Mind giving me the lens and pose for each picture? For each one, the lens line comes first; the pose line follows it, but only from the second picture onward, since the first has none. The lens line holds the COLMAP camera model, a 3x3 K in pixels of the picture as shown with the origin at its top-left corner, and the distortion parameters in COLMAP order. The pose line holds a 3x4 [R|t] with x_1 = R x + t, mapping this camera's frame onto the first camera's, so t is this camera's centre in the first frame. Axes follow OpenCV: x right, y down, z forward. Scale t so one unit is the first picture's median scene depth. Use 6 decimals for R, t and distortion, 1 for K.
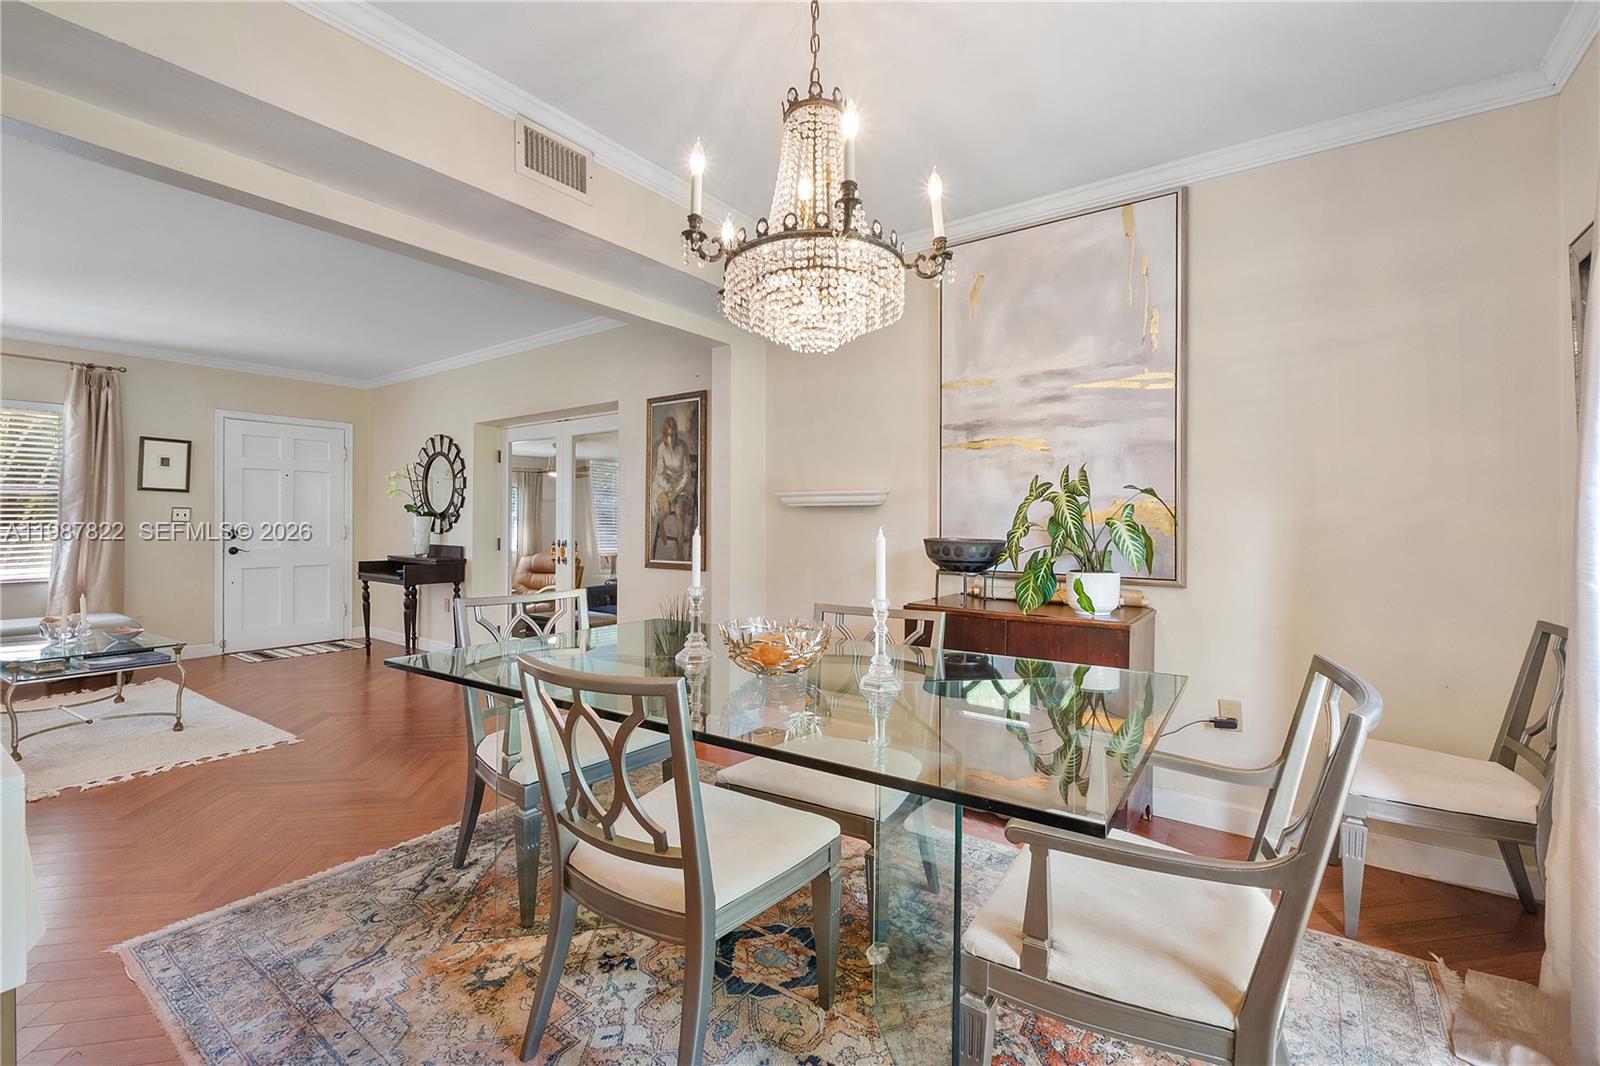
lens RADIAL K [[680.7, 0, 805.9], [0, 680.7, 519.7], [0, 0, 1]] dist [-0.006158, -0.000804]
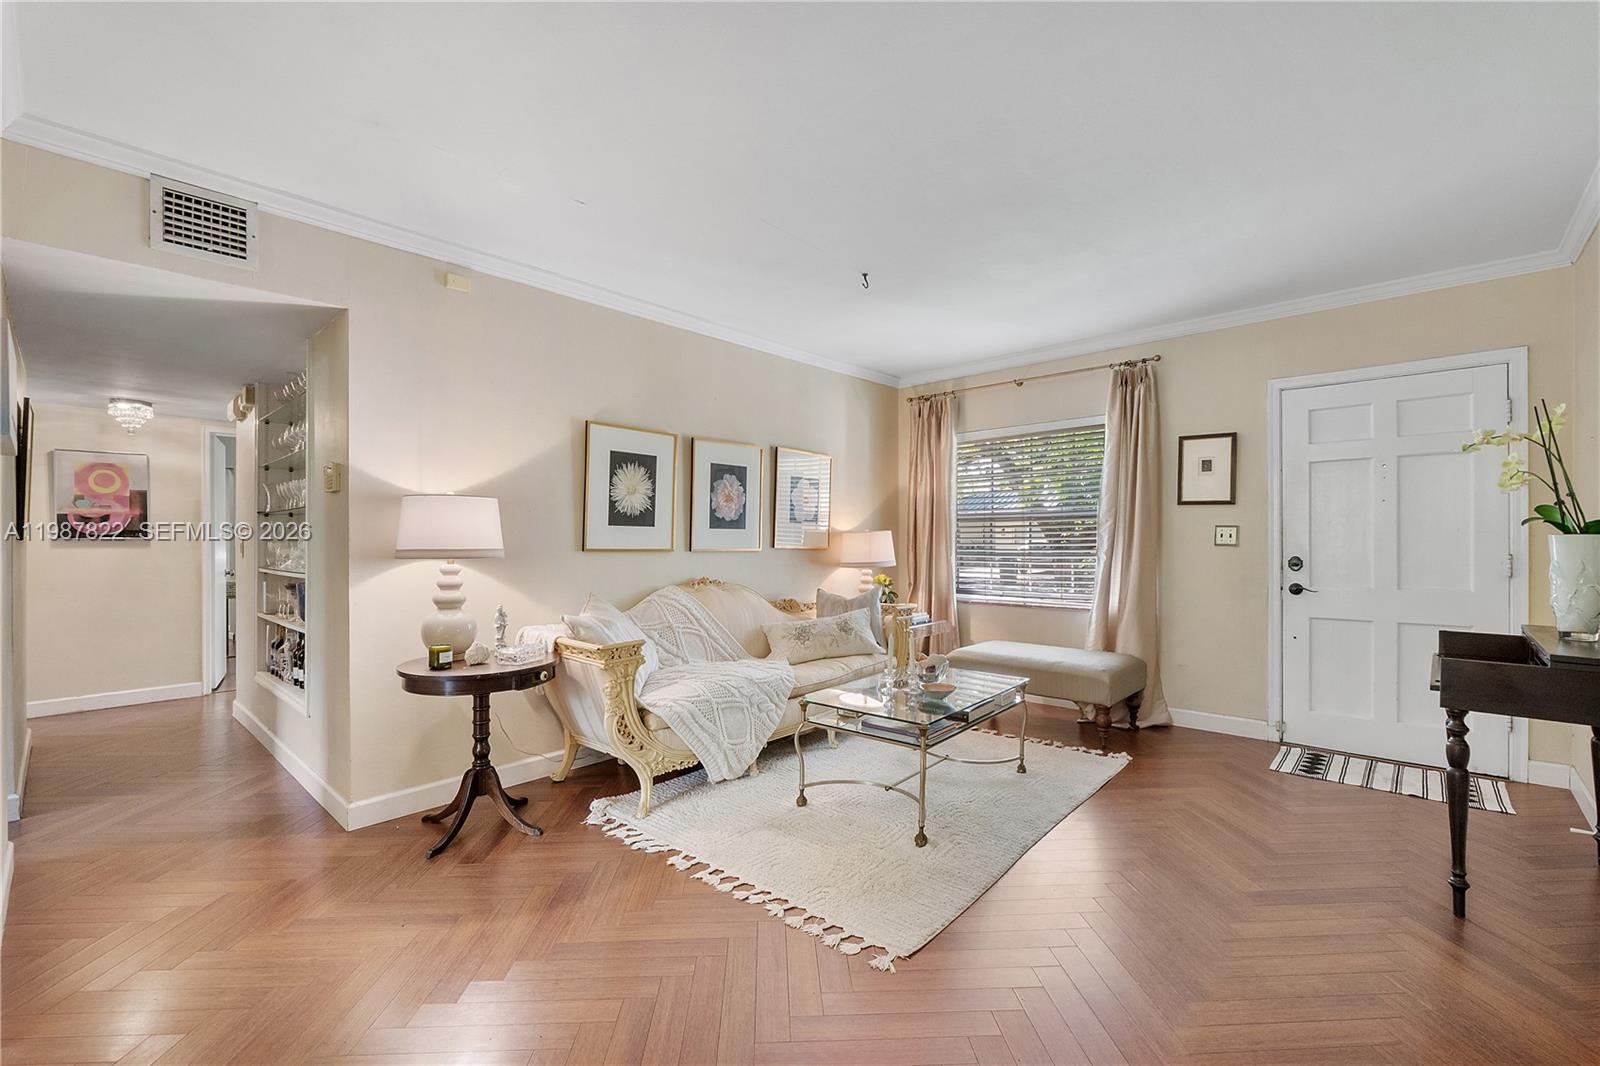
lens RADIAL K [[680.7, 0, 798.9], [0, 680.7, 539.7], [0, 0, 1]] dist [-0.006158, -0.000804]
pose [[-0.128669, -0.000278, -0.991688, -0.131874], [0.007329, 0.999972, -0.001231, -0.004952], [0.991660, -0.007427, -0.128664, 0.622861]]
